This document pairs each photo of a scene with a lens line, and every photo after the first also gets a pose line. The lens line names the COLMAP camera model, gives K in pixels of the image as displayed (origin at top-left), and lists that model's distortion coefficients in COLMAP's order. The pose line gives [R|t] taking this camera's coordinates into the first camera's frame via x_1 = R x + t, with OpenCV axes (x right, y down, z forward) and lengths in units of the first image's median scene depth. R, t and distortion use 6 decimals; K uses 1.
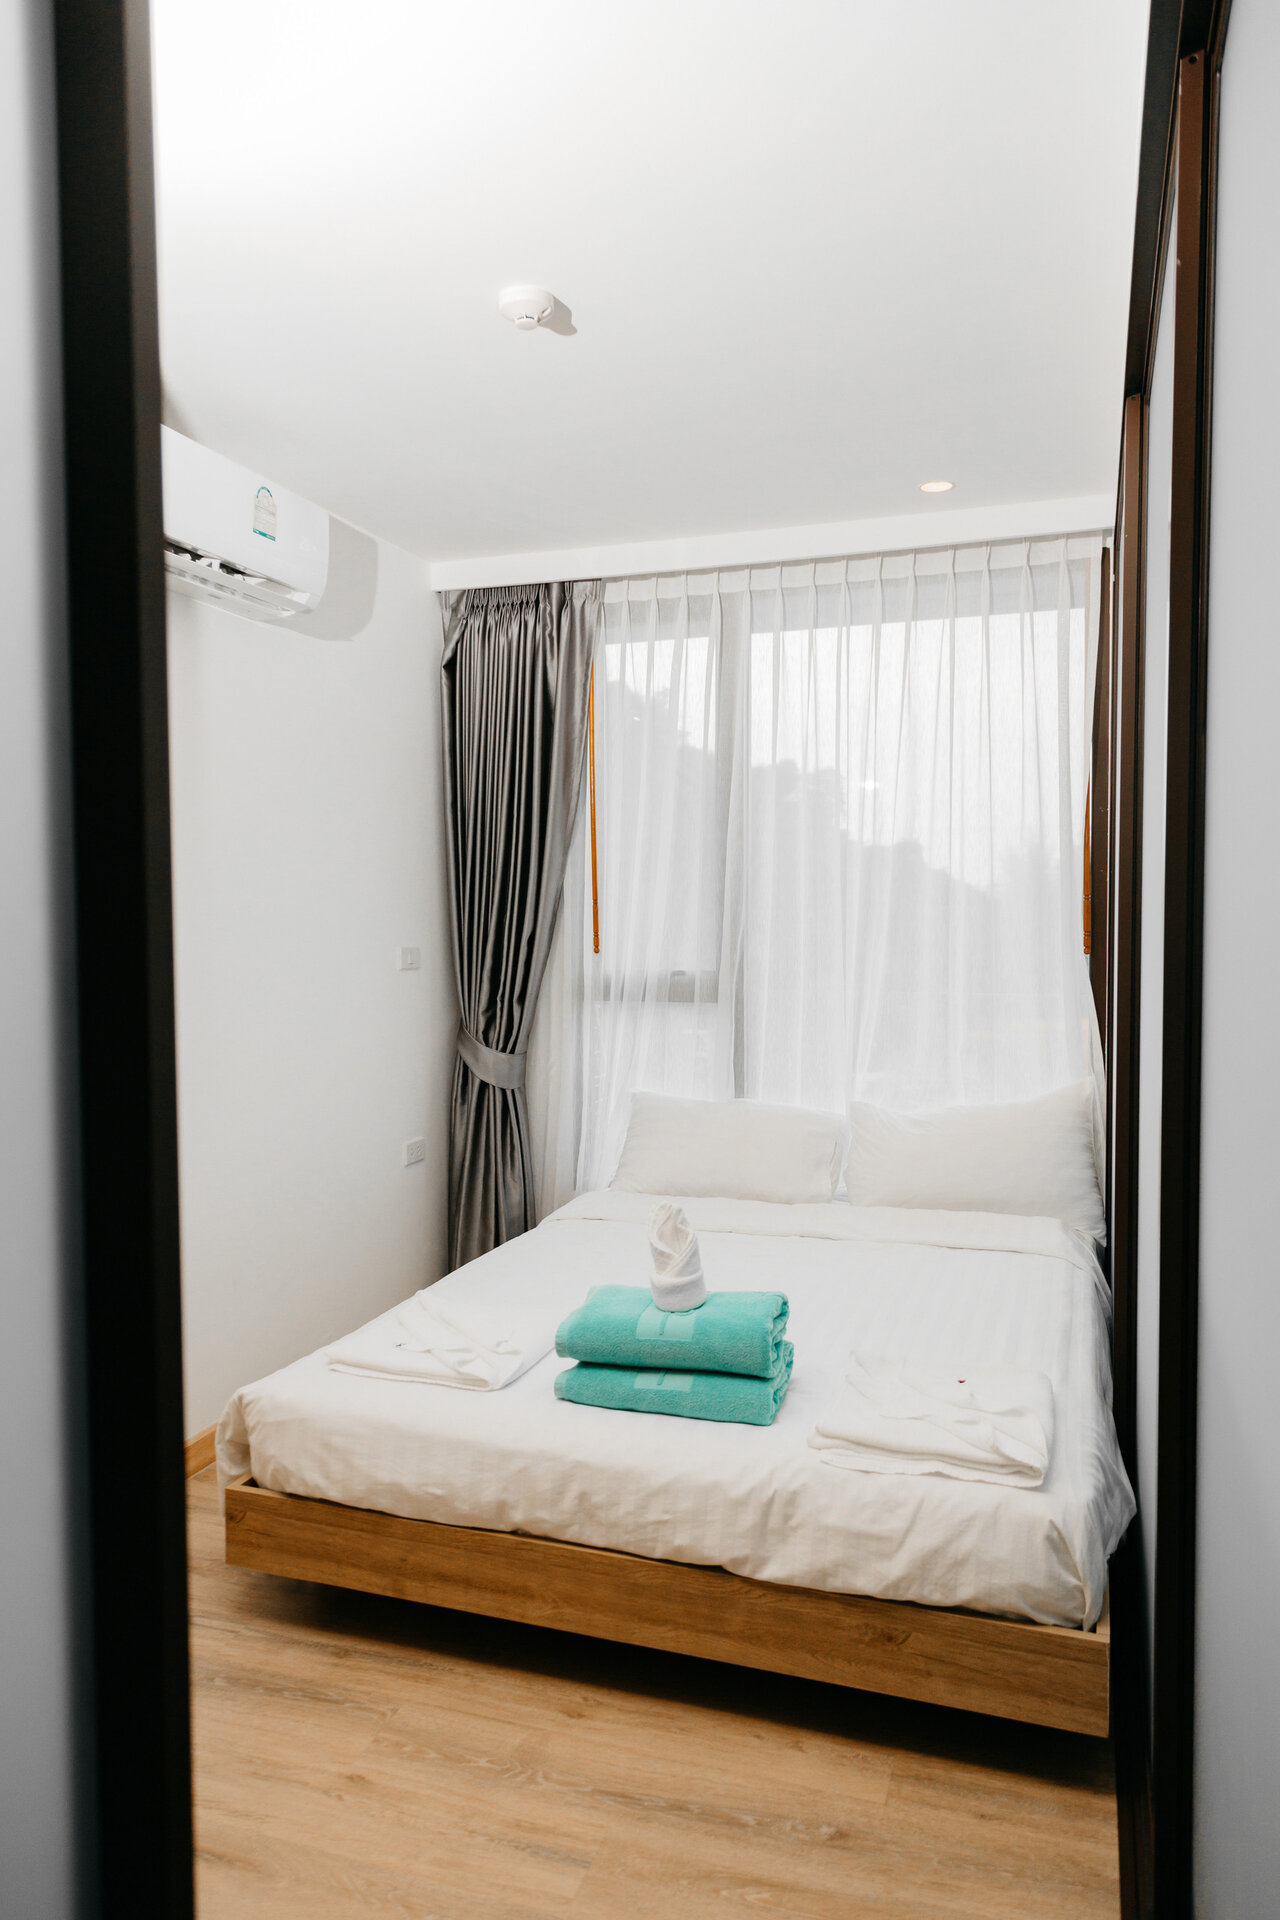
lens RADIAL K [[1298.9, 0, 640.0], [0, 1298.9, 960.0], [0, 0, 1]] dist [0.001950, -0.004390]
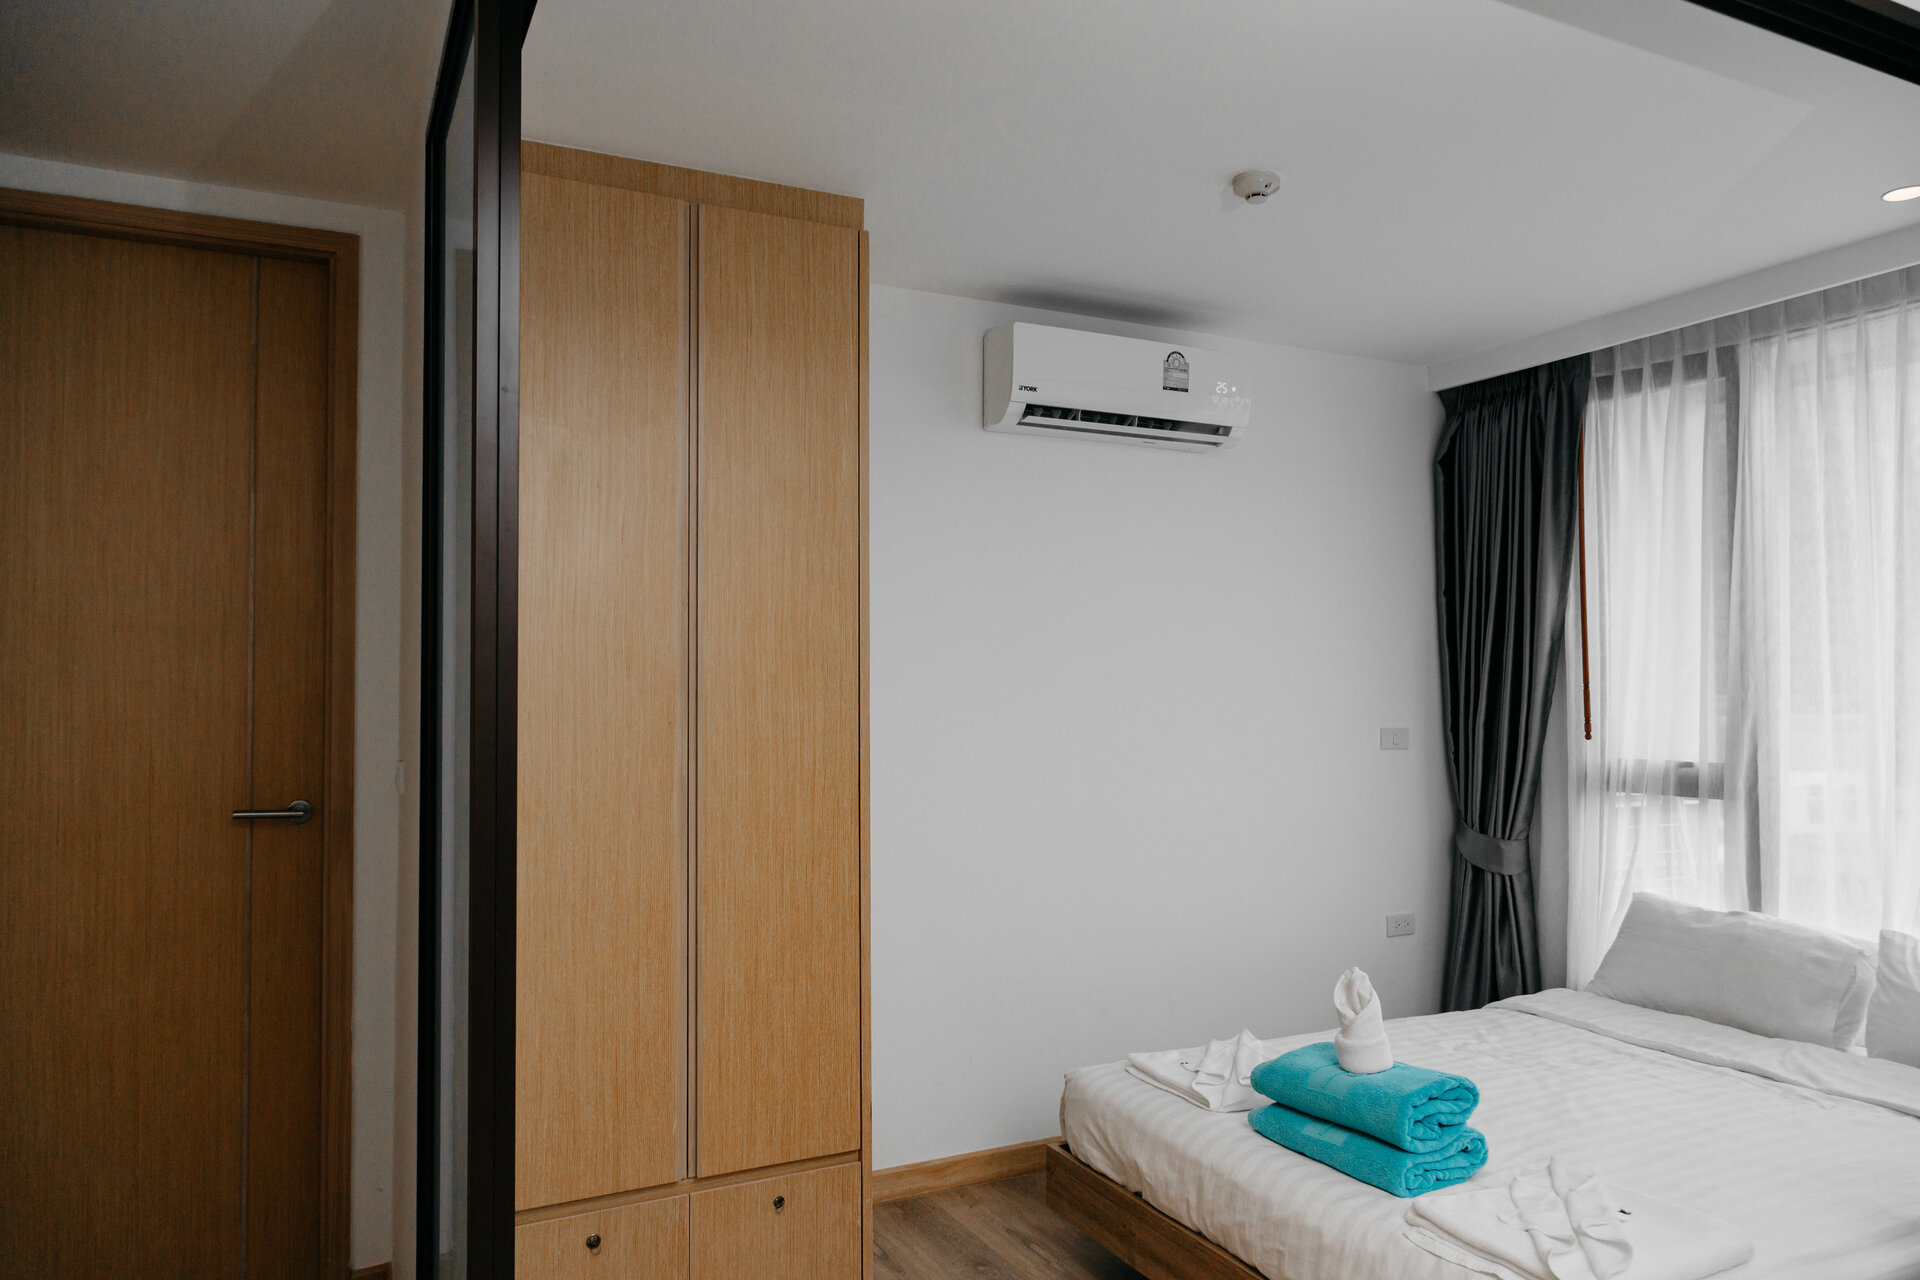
lens RADIAL K [[1298.9, 0, 986.6], [0, 1298.9, 641.0], [0, 0, 1]] dist [0.001950, -0.004390]
pose [[0.727958, -0.020453, -0.685316, 0.524938], [-0.031433, 0.997508, -0.063159, -0.005869], [0.684901, 0.067519, 0.725502, -0.003497]]
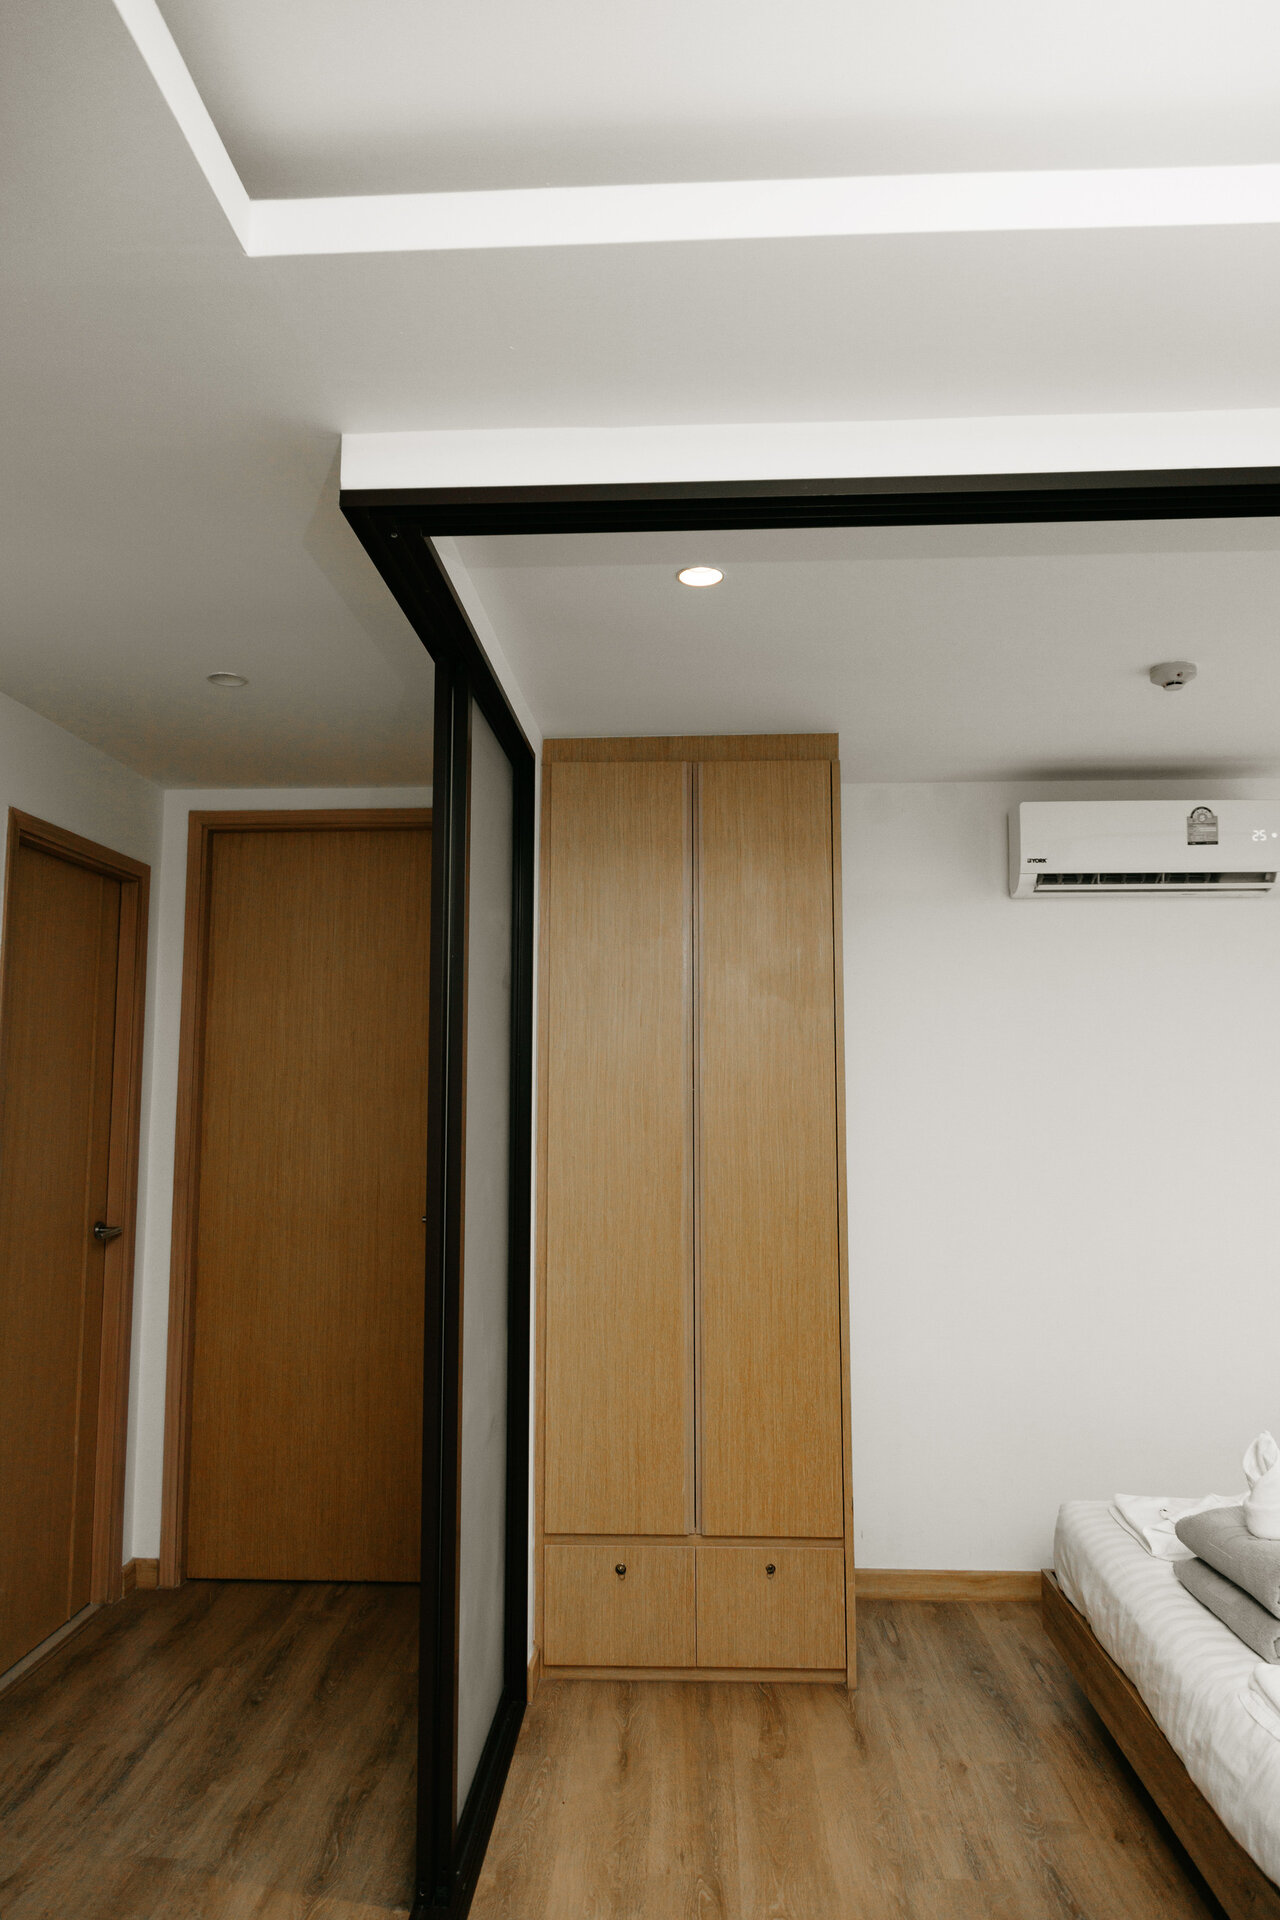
lens RADIAL K [[1267.4, 0, 644.0], [0, 1267.4, 964.0], [0, 0, 1]] dist [0.003986, -0.000705]
pose [[0.294382, -0.092631, -0.951188, 0.891766], [-0.043360, 0.992972, -0.110119, -0.062681], [0.954704, 0.073660, 0.288297, 0.164133]]
